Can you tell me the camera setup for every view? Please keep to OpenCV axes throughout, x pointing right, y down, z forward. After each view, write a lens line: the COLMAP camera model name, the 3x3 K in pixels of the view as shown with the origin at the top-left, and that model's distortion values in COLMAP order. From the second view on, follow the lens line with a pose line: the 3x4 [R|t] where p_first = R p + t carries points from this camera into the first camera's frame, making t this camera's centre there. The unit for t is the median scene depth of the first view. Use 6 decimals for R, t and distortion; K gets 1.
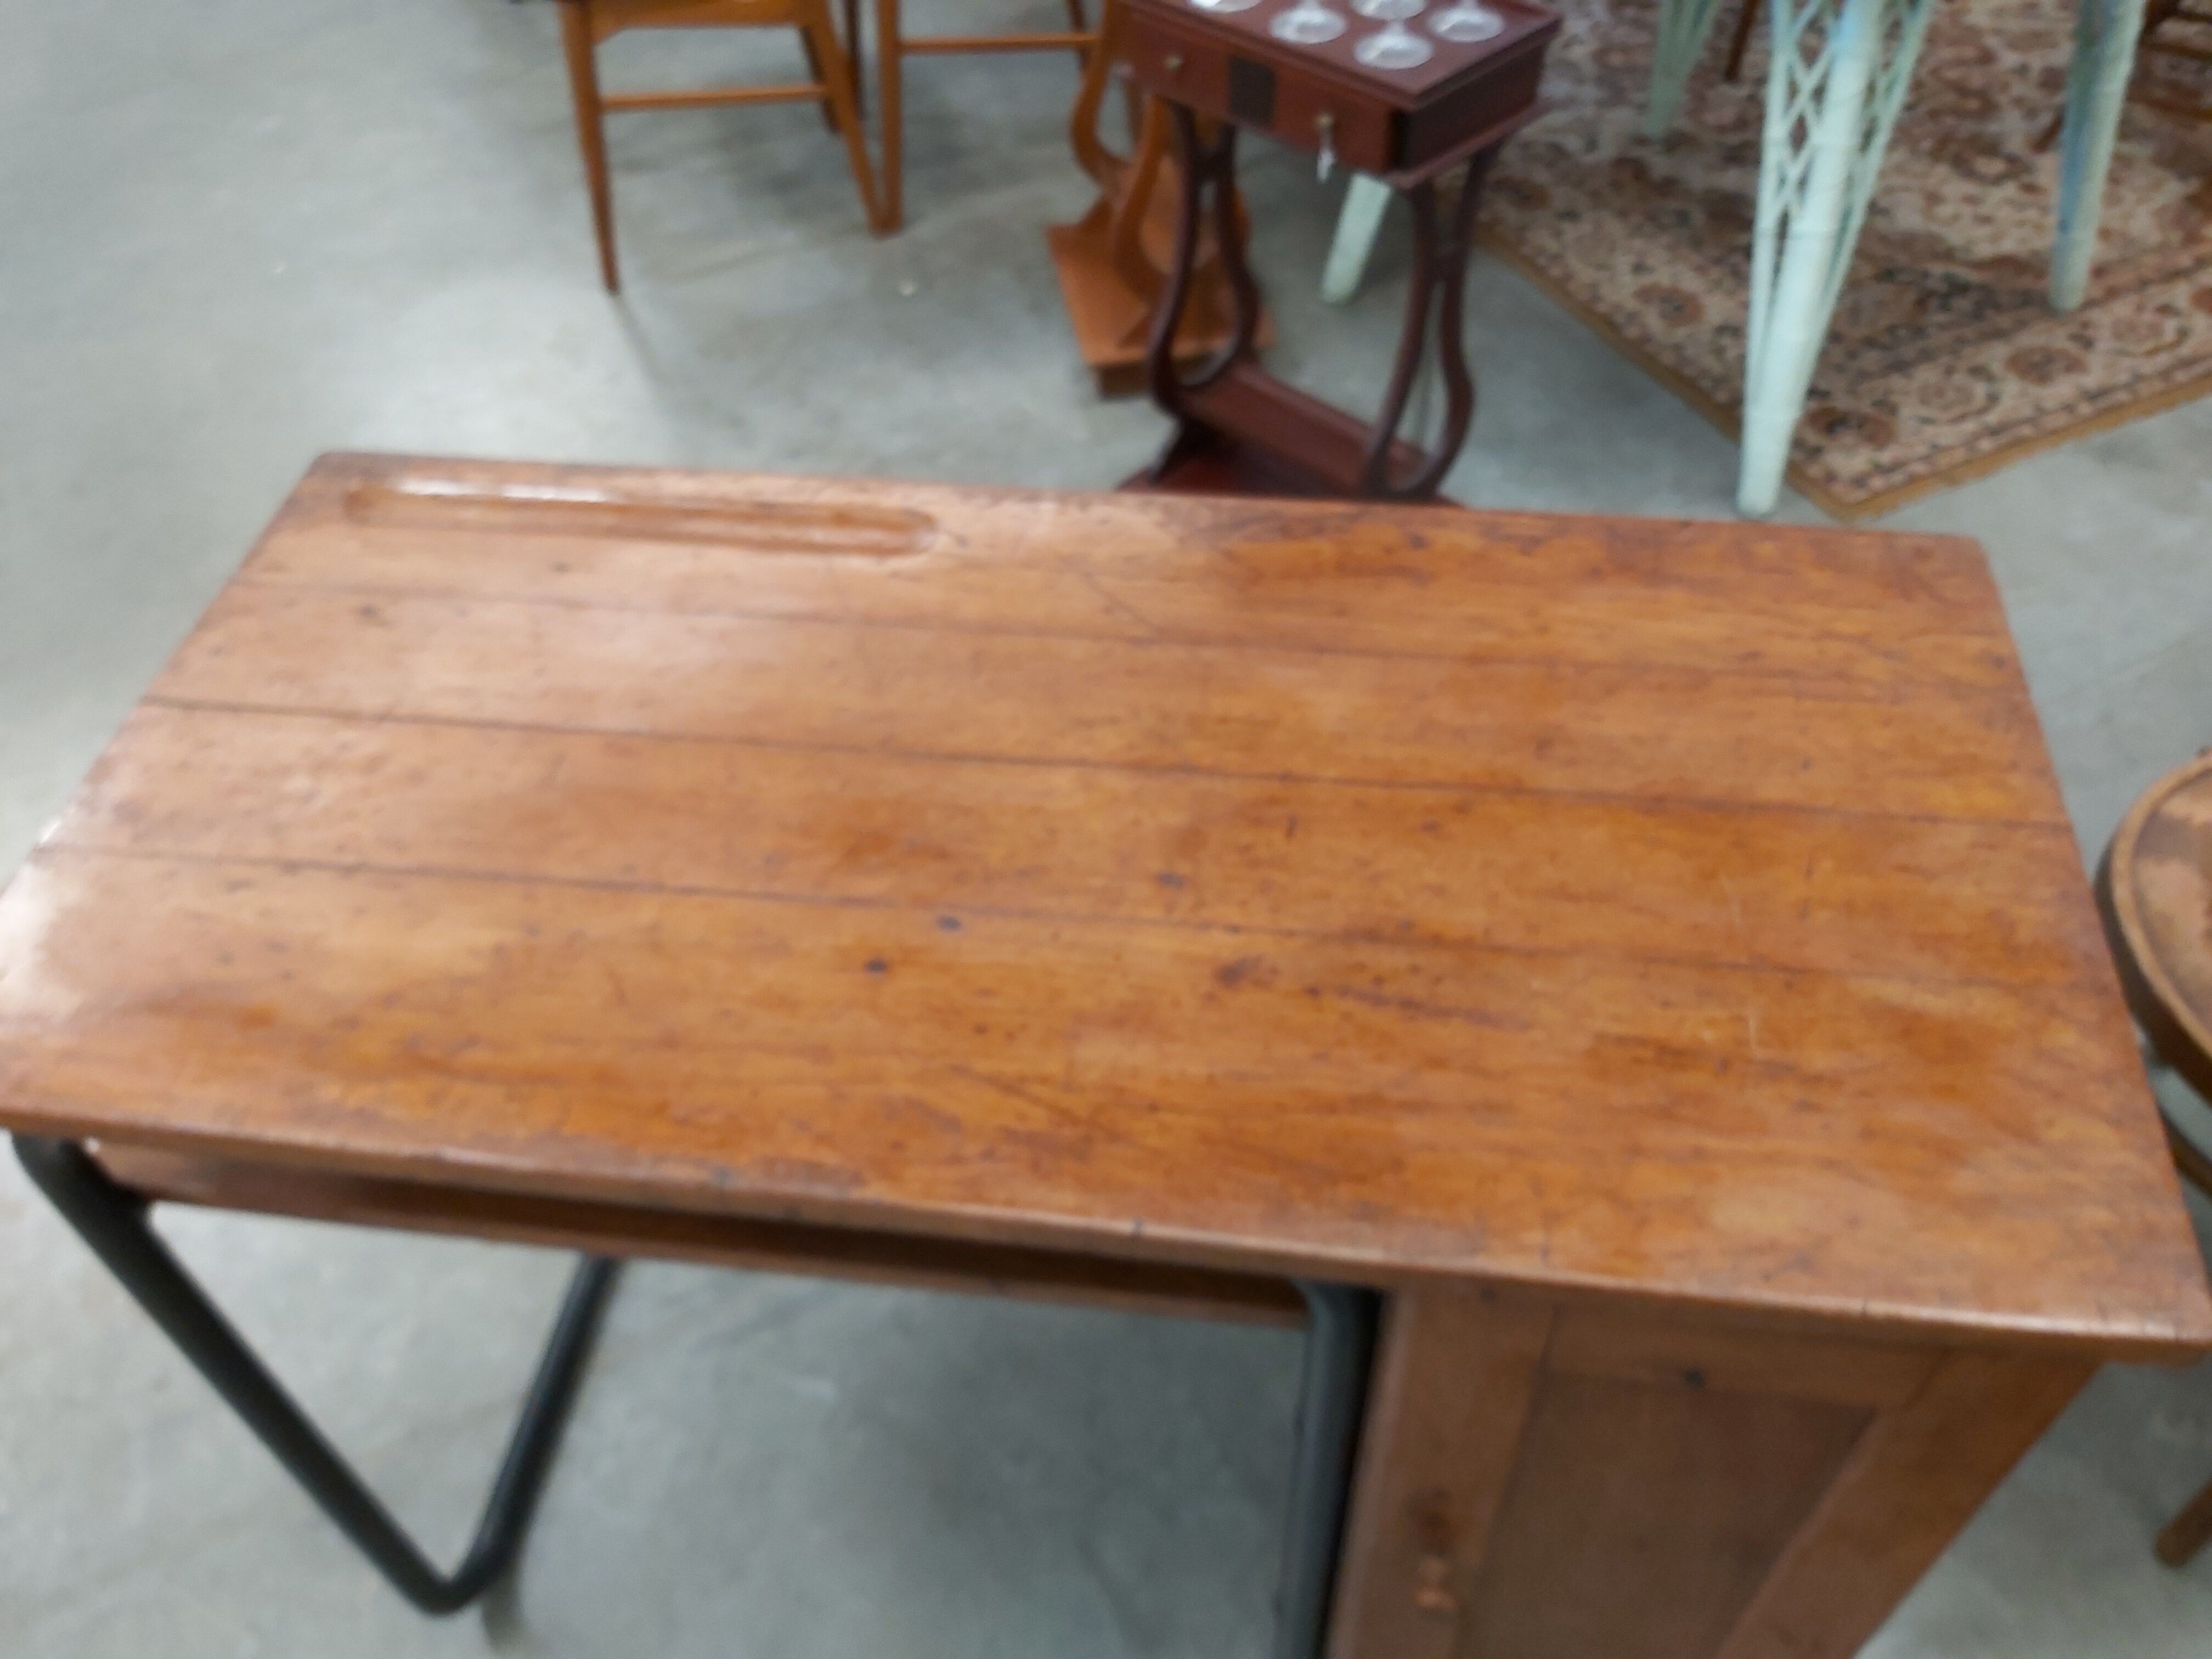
lens RADIAL K [[1756.1, 0, 1092.6], [0, 1756.1, 836.6], [0, 0, 1]] dist [-0.015885, -0.008119]
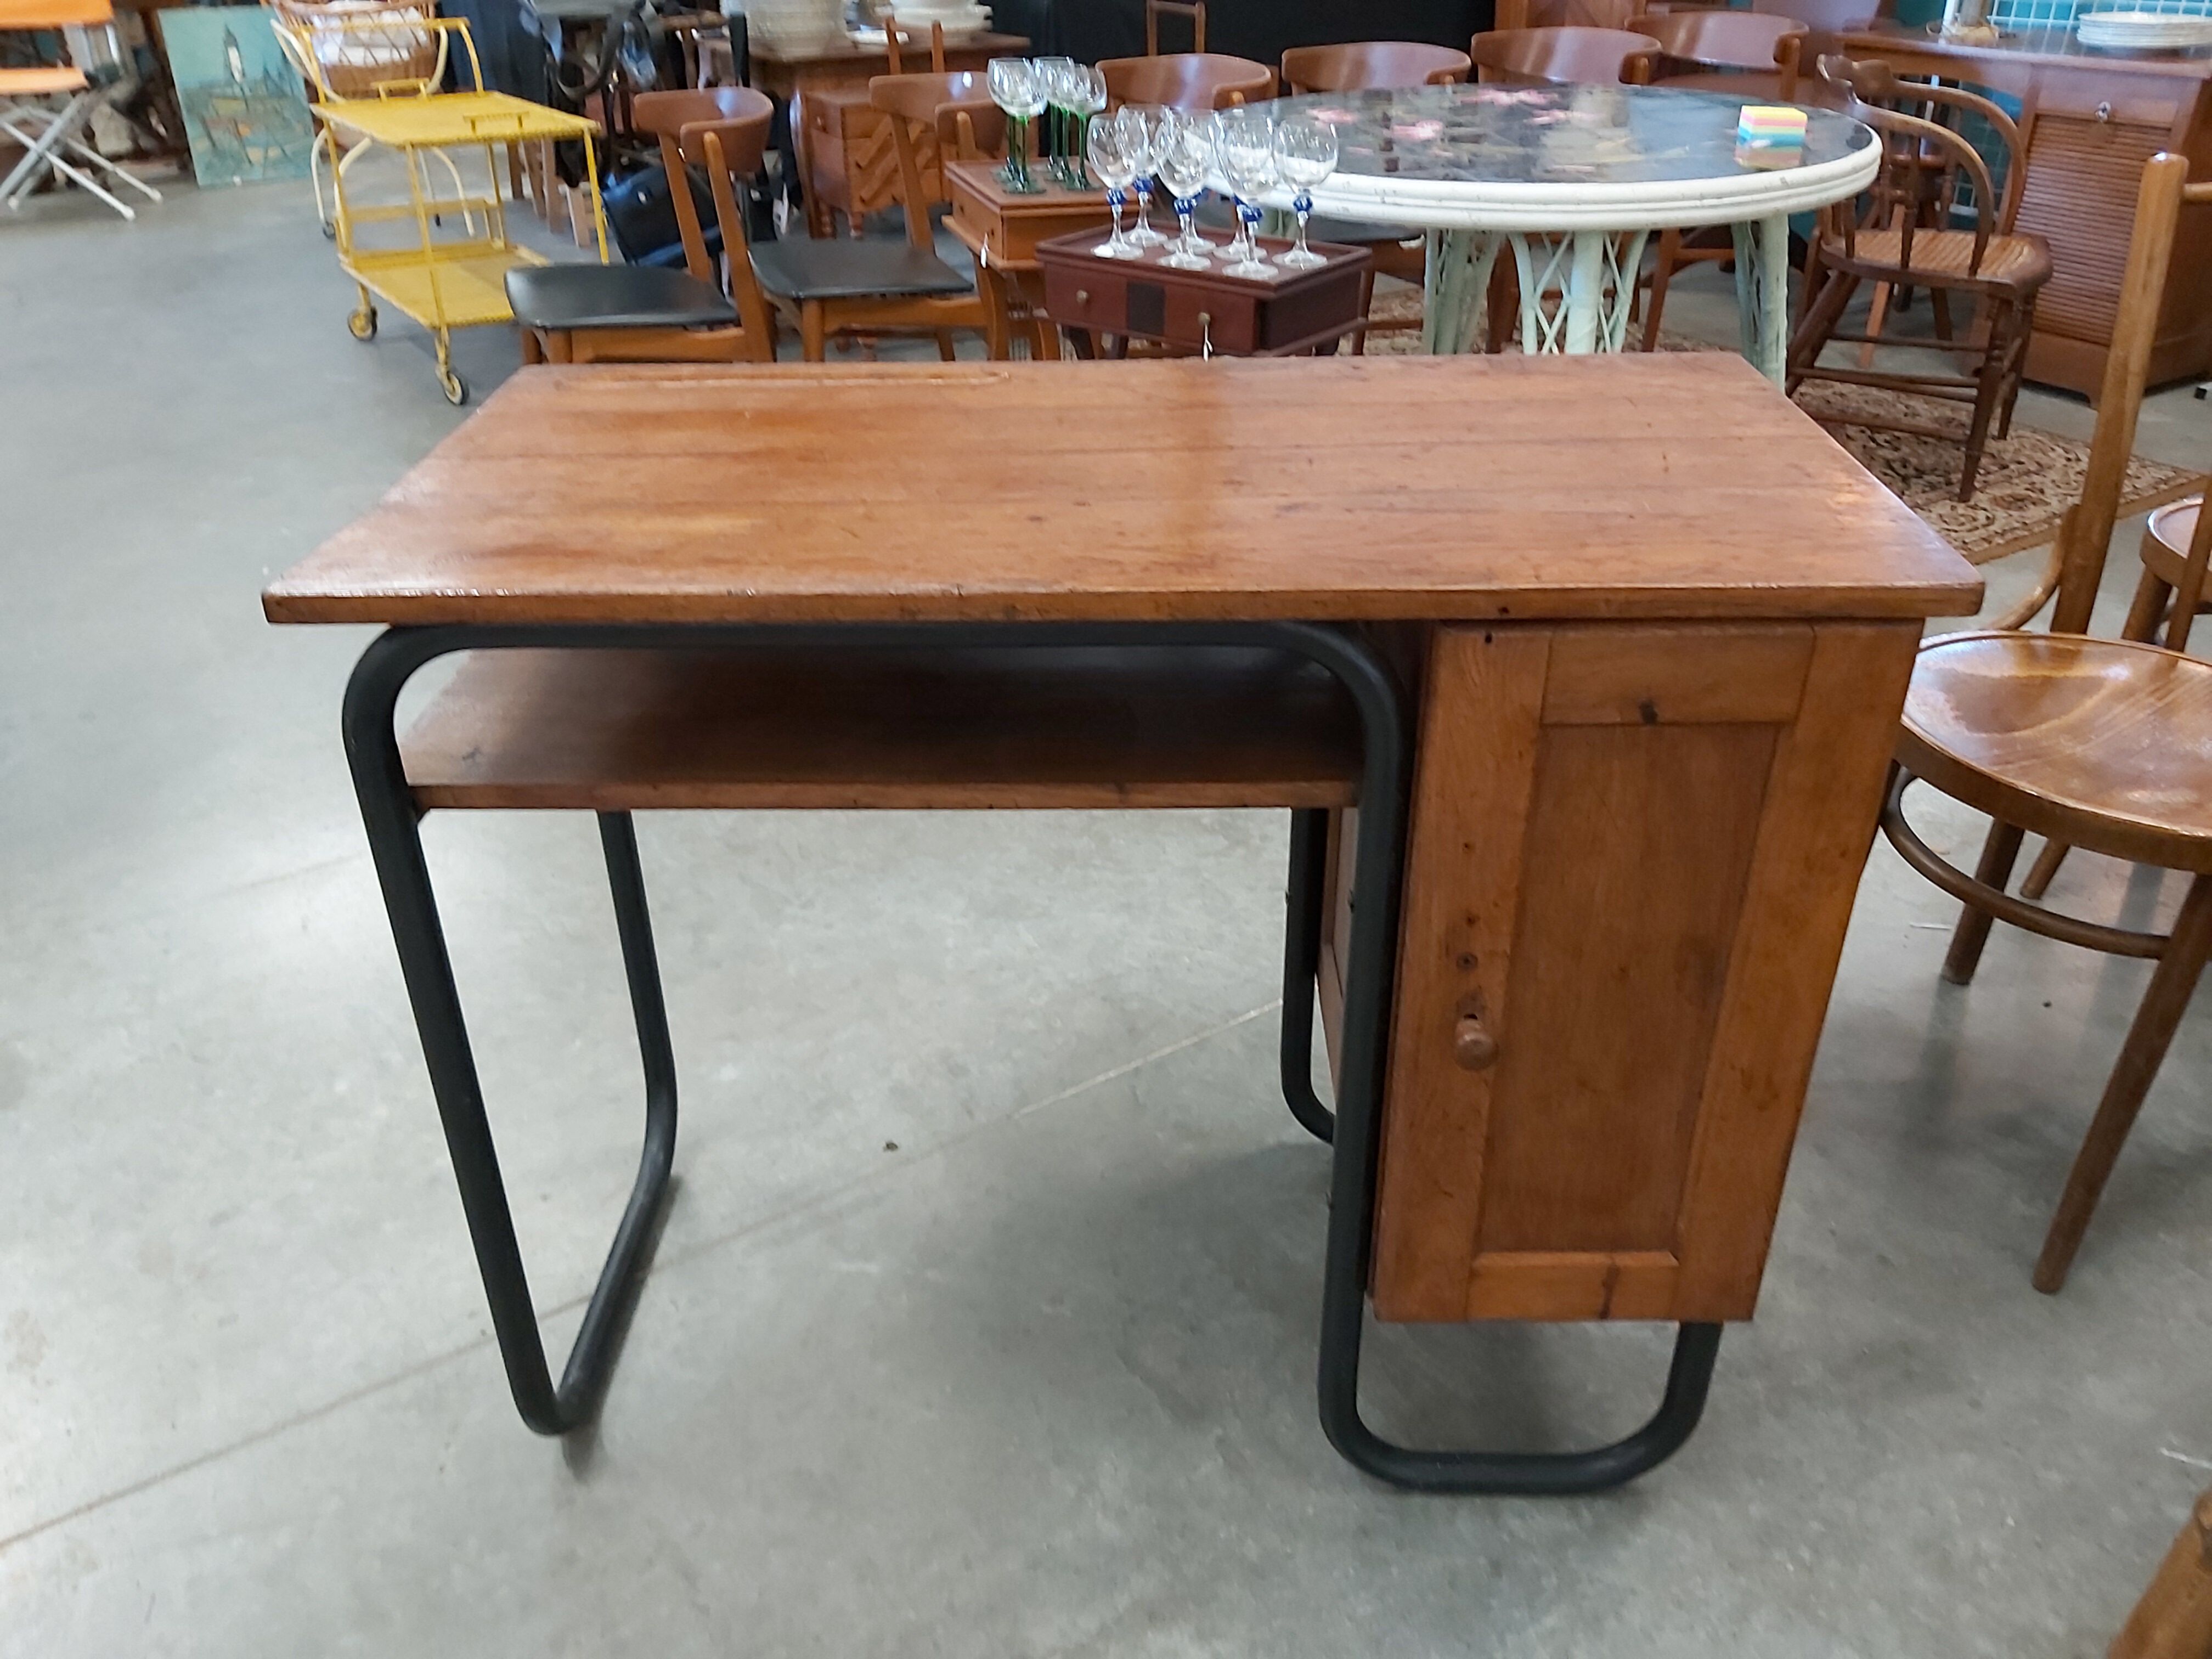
lens RADIAL K [[1704.2, 0, 1083.3], [0, 1704.2, 850.9], [0, 0, 1]] dist [0.072173, -0.156454]
pose [[0.993410, -0.037197, 0.108409, -0.221709], [0.066161, 0.958475, -0.277397, 0.645780], [-0.093589, 0.282741, 0.954619, -0.209451]]
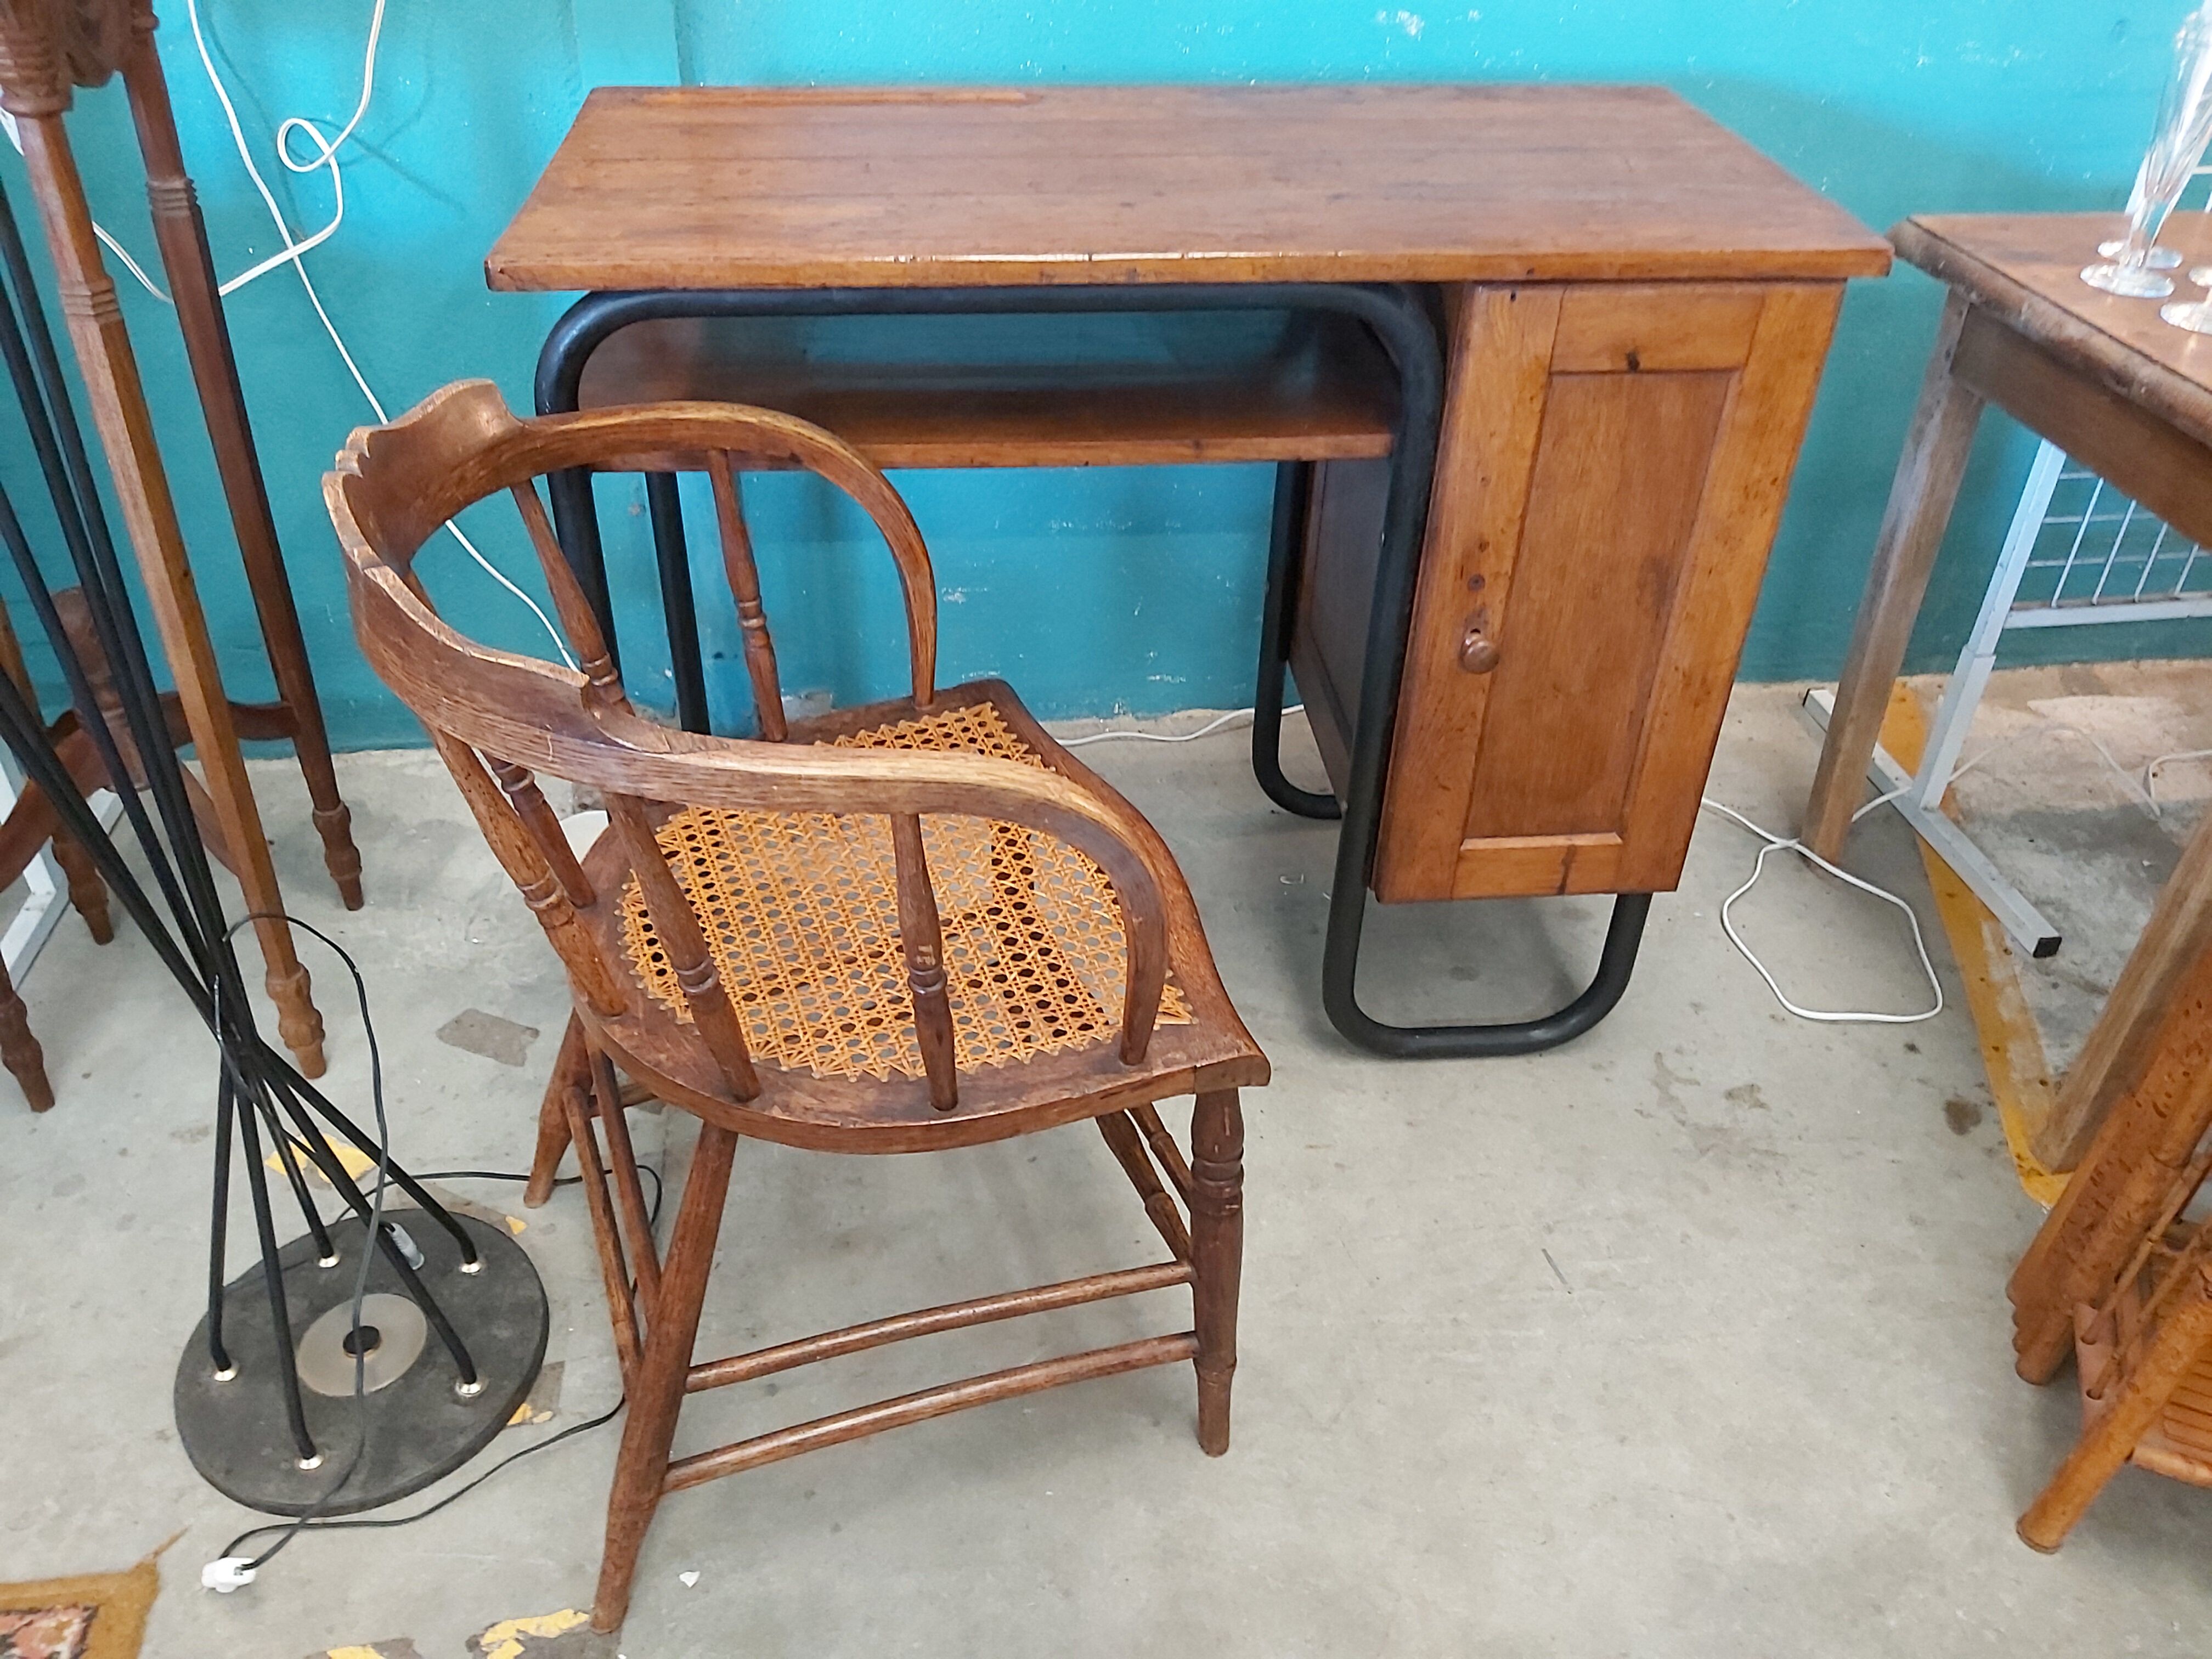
lens RADIAL K [[1693.5, 0, 1098.1], [0, 1693.5, 826.1], [0, 0, 1]] dist [0.071487, -0.124275]
pose [[0.972373, -0.082885, 0.218223, -0.498100], [0.123275, 0.976183, -0.178524, 0.843588], [-0.198228, 0.200494, 0.959431, -0.378219]]
